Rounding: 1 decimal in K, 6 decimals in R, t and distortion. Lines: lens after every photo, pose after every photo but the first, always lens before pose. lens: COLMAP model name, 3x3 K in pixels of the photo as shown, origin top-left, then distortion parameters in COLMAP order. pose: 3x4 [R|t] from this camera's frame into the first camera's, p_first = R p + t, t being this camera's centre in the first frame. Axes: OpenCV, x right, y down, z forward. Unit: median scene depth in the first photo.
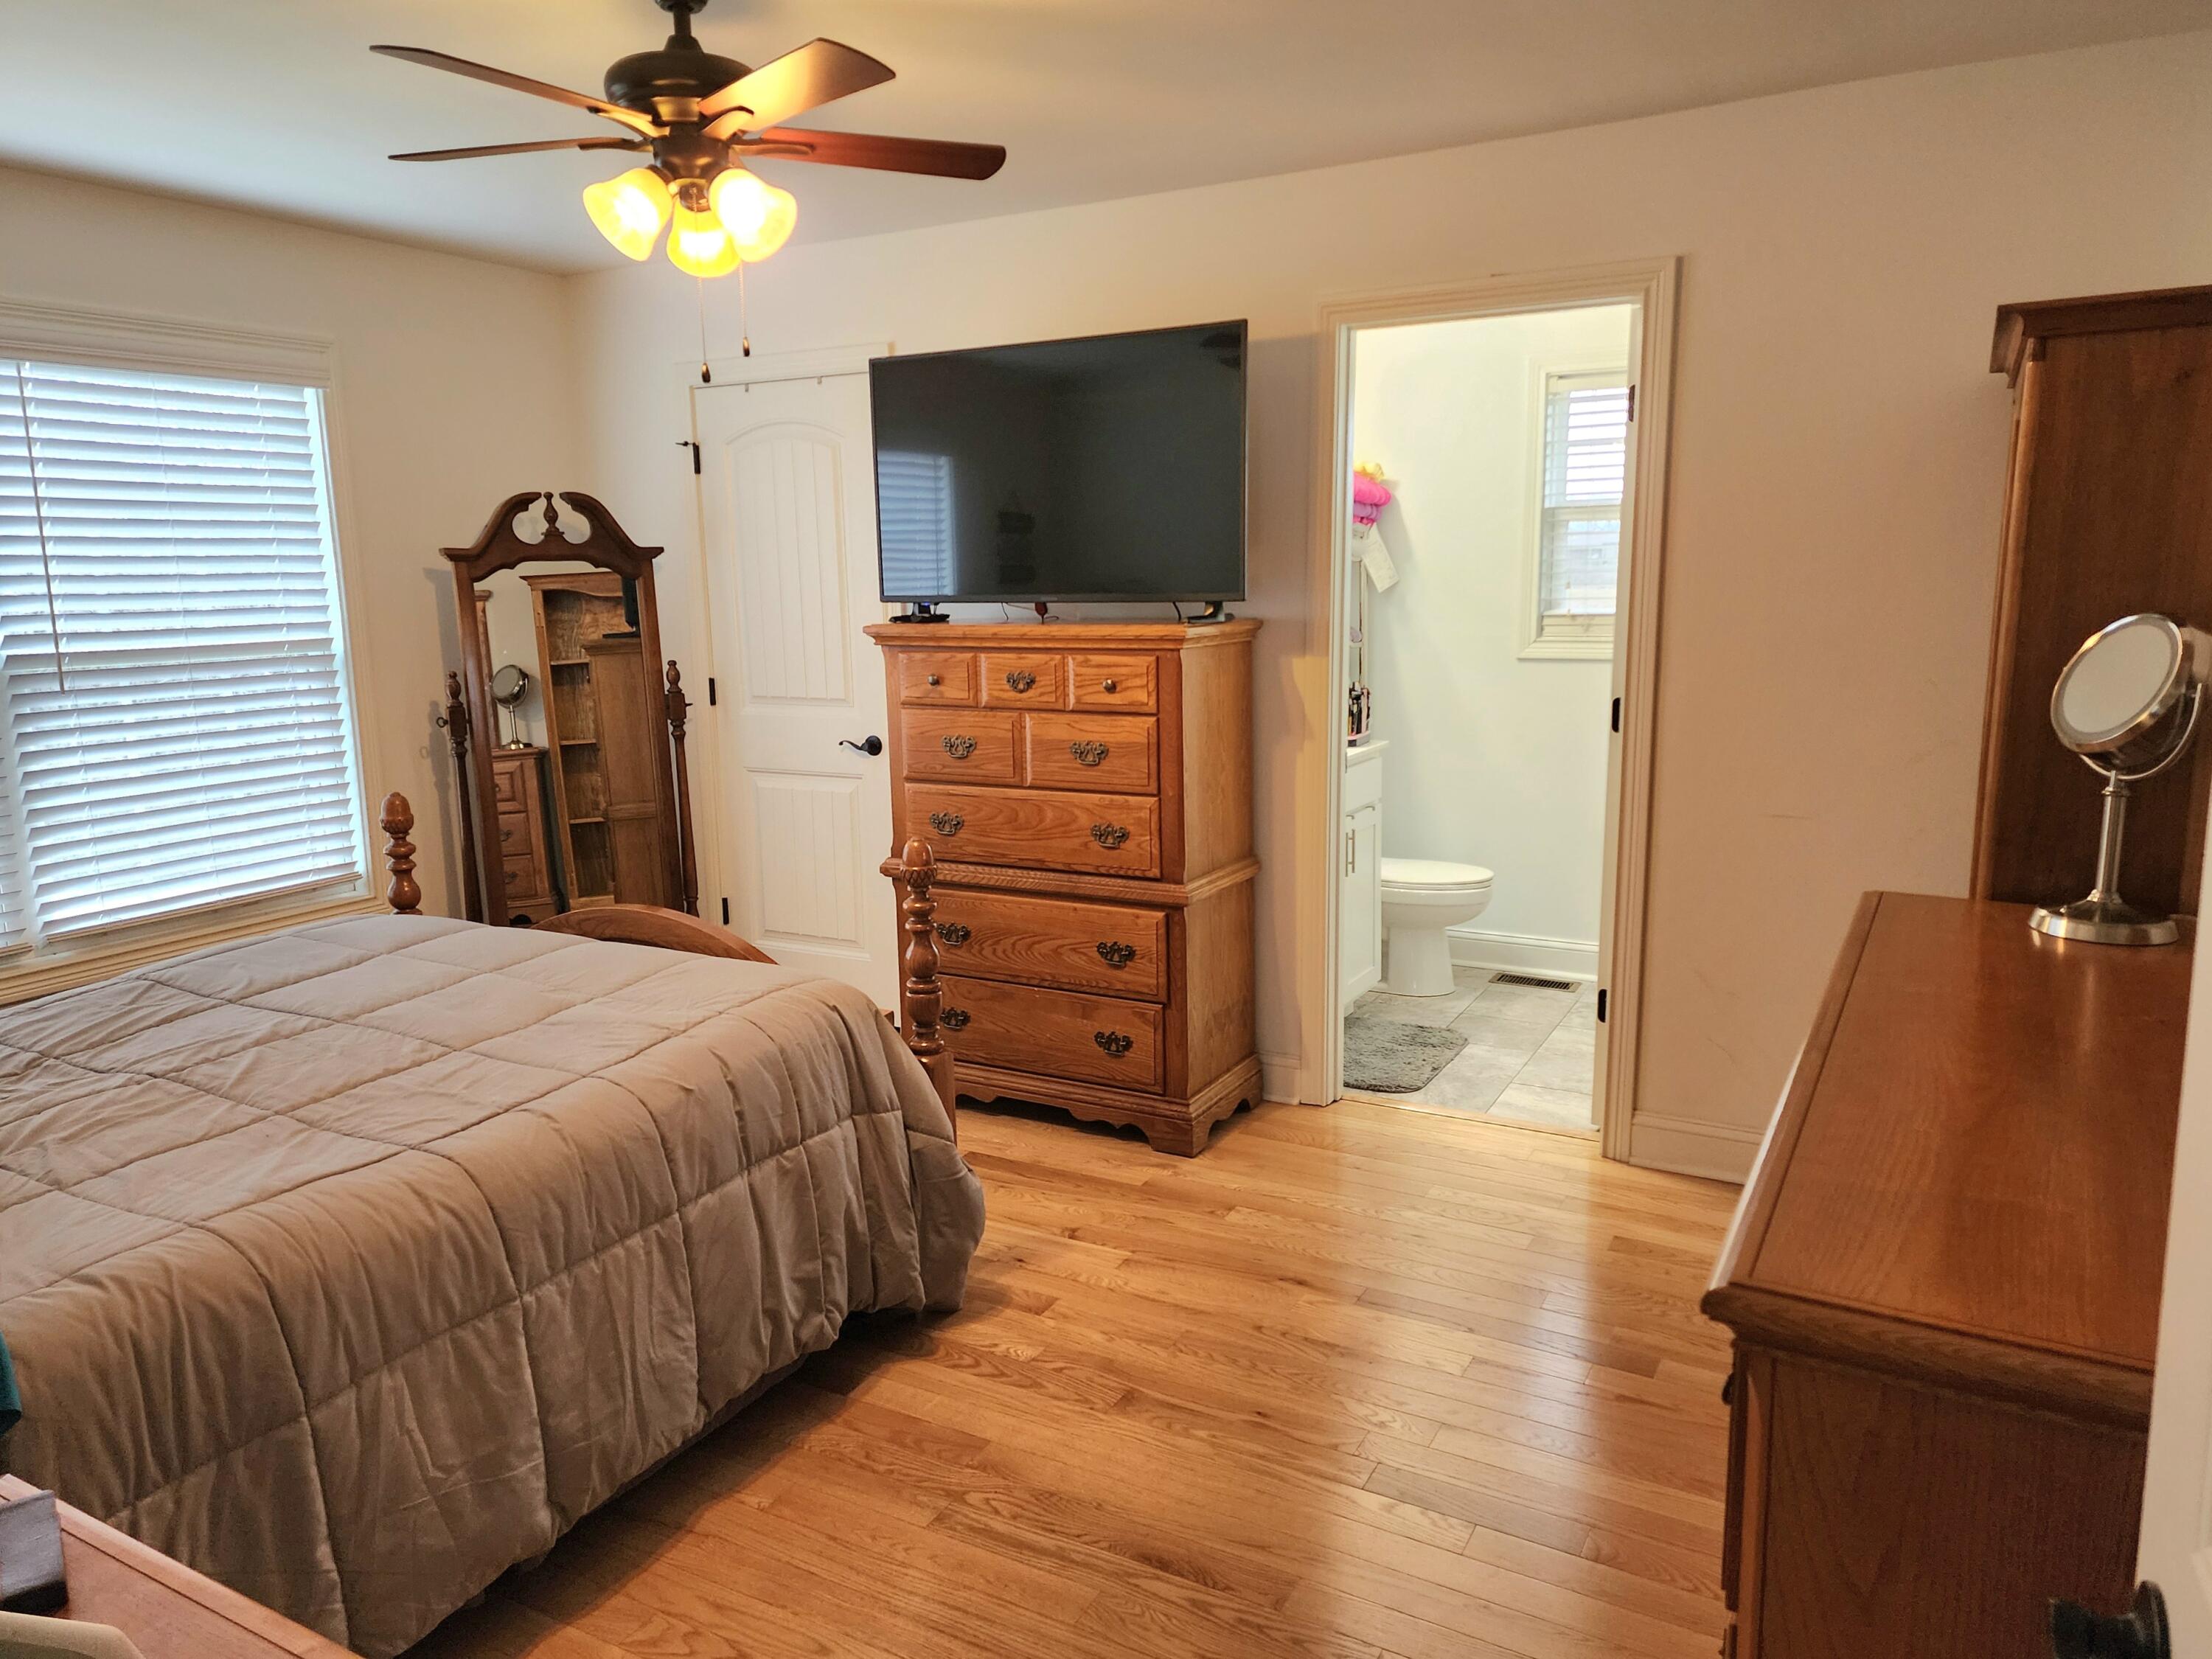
lens RADIAL K [[1611.9, 0, 1106.0], [0, 1611.9, 829.5], [0, 0, 1]] dist [0.005254, 0.001355]
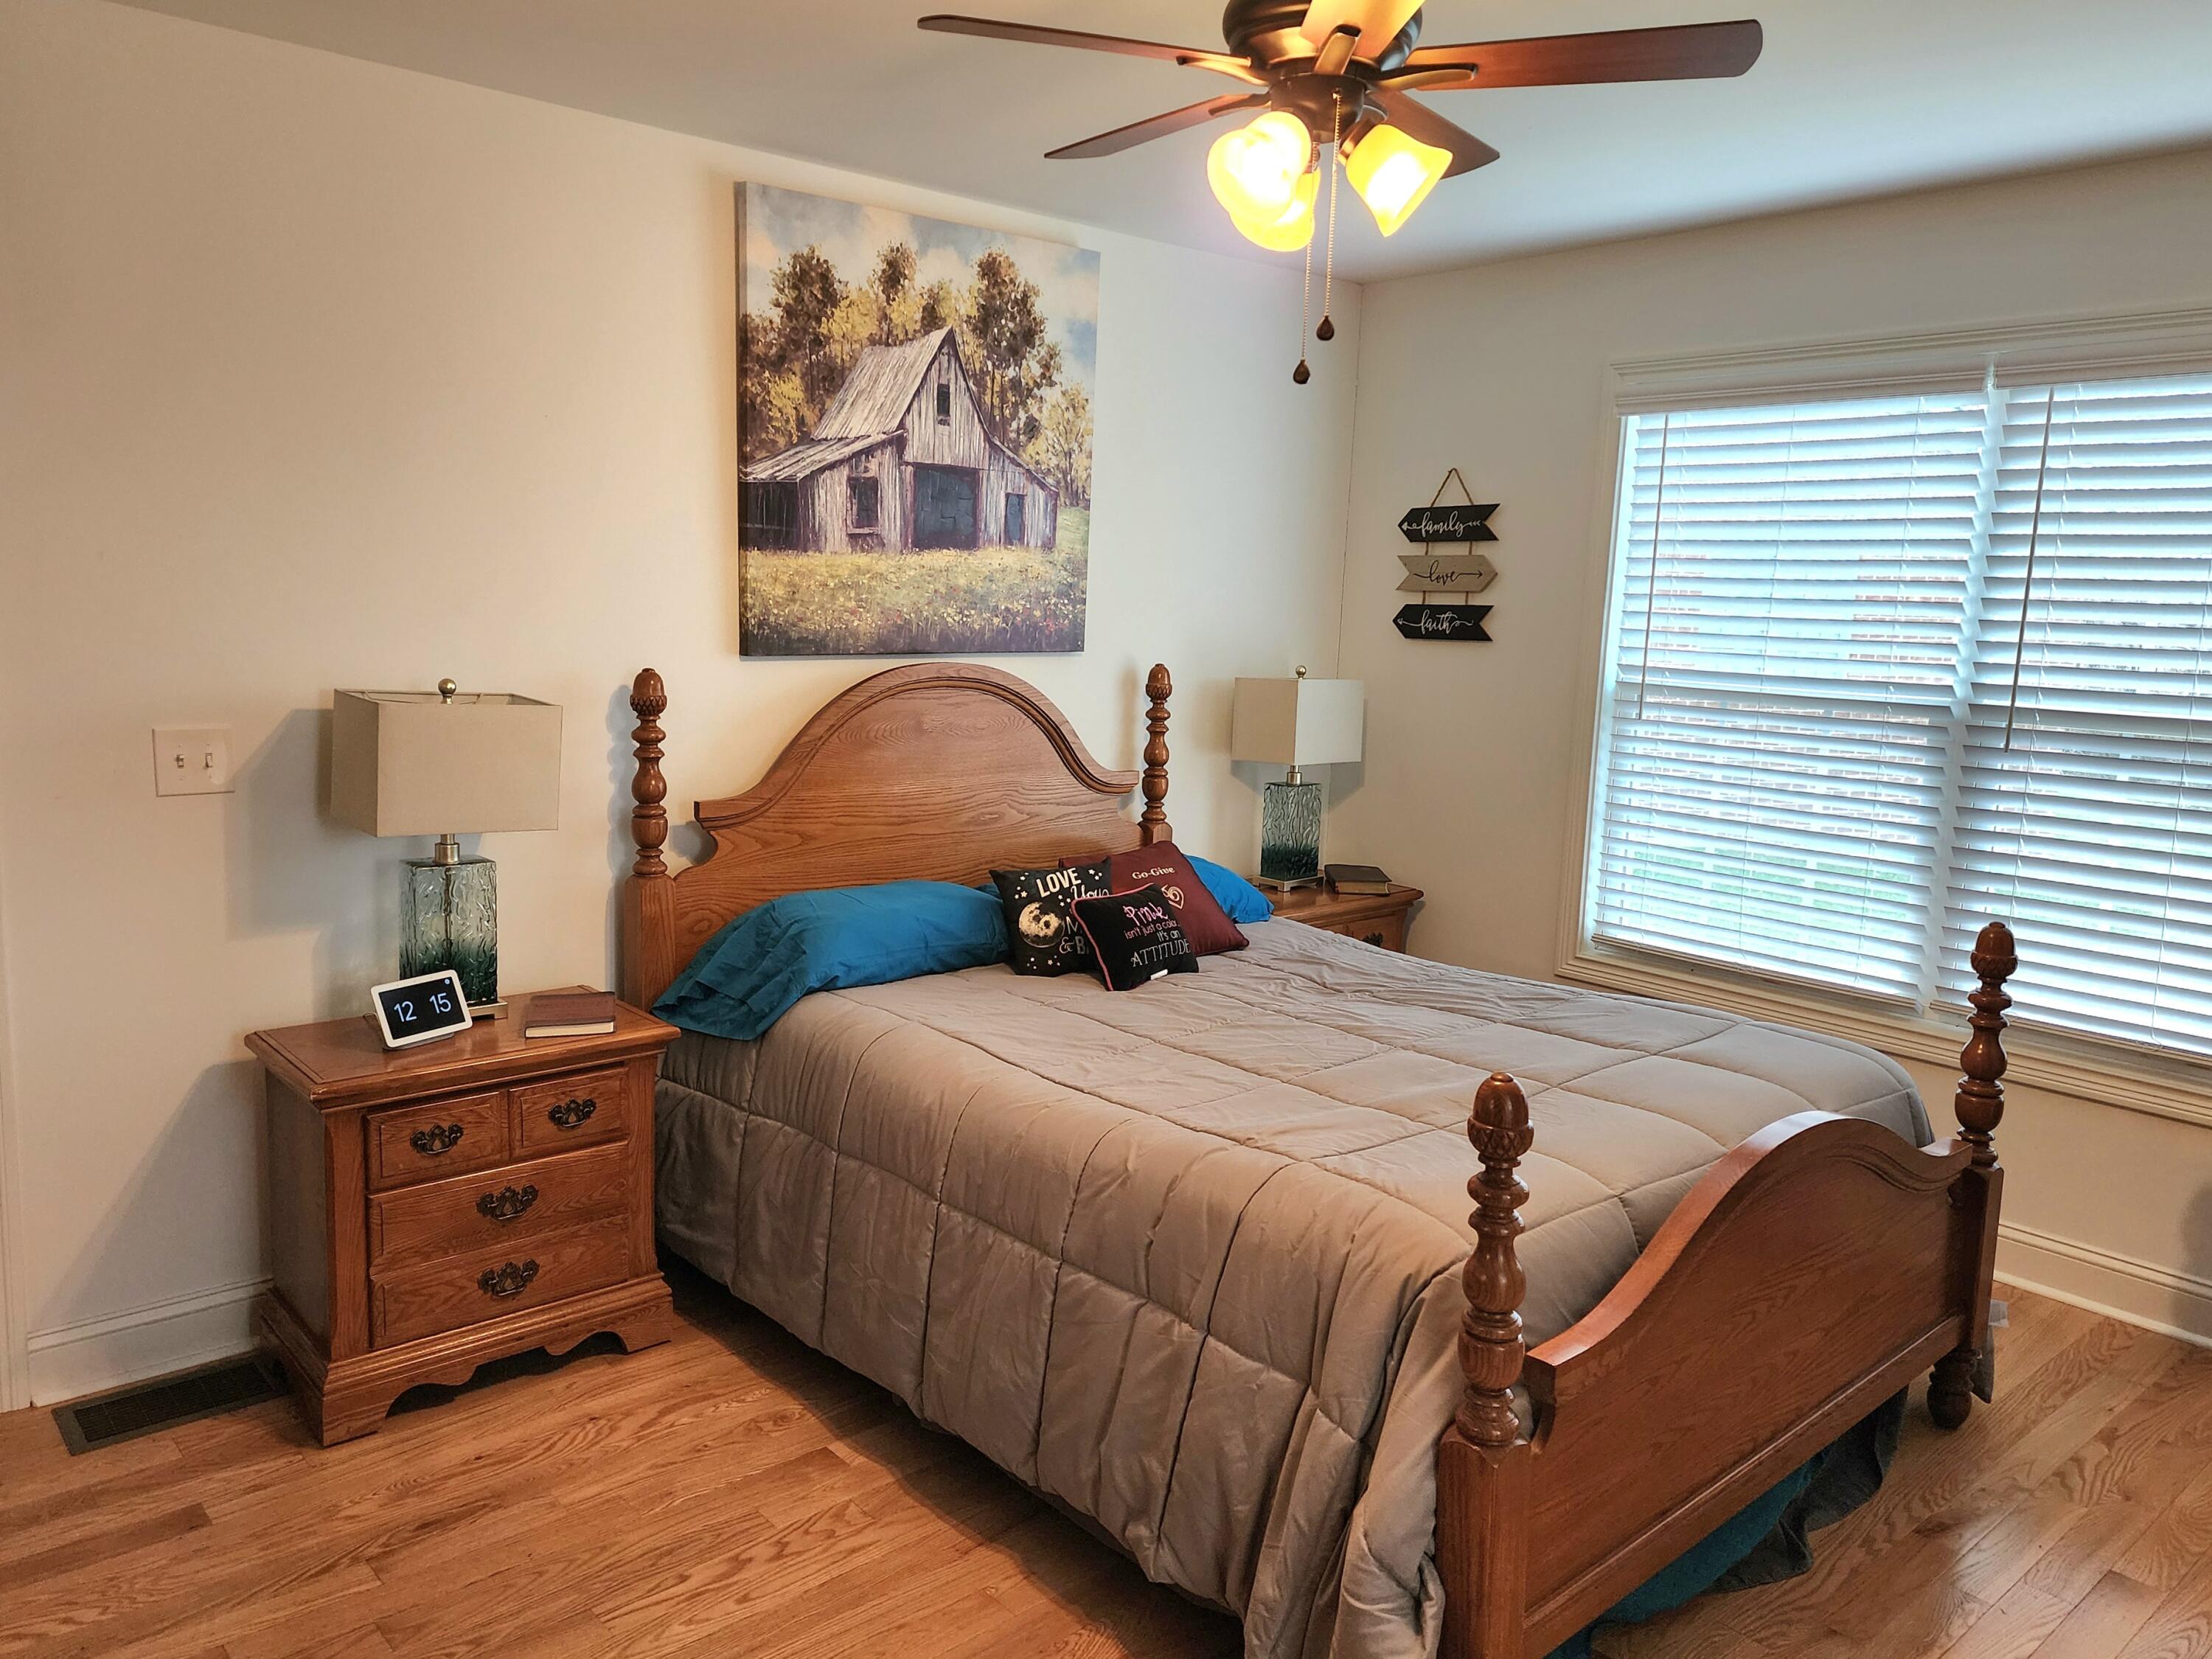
lens RADIAL K [[1611.9, 0, 1106.0], [0, 1611.9, 829.5], [0, 0, 1]] dist [0.005254, 0.001355]
pose [[-0.367177, 0.130741, -0.920917, 0.536067], [-0.172124, 0.963423, 0.205403, -0.198773], [0.914086, 0.233931, -0.331243, 1.195626]]
